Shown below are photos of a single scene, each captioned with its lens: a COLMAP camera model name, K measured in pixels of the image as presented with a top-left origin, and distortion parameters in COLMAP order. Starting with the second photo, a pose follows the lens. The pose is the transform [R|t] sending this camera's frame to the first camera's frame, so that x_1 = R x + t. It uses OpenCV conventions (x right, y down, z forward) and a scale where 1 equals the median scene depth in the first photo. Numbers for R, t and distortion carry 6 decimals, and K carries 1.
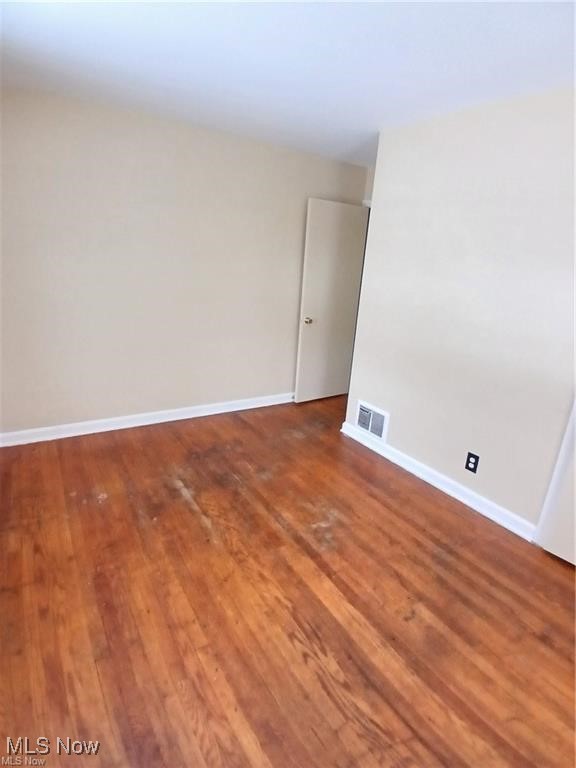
lens RADIAL K [[393.4, 0, 281.2], [0, 393.4, 384.3], [0, 0, 1]] dist [0.028320, -0.059341]
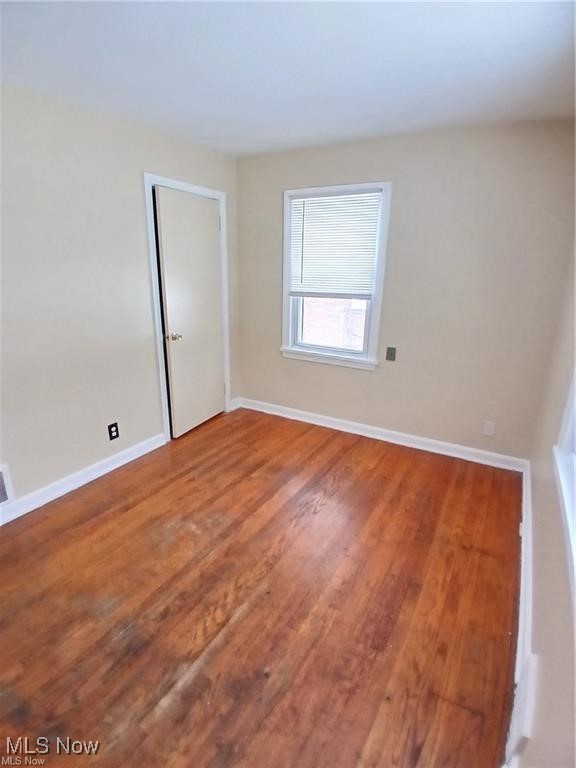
lens RADIAL K [[393.4, 0, 281.2], [0, 393.4, 384.3], [0, 0, 1]] dist [0.028320, -0.059341]
pose [[-0.458217, -0.325695, 0.827019, -0.773238], [0.227239, 0.856600, 0.463248, -0.407735], [-0.859302, 0.400199, -0.318498, 1.057009]]
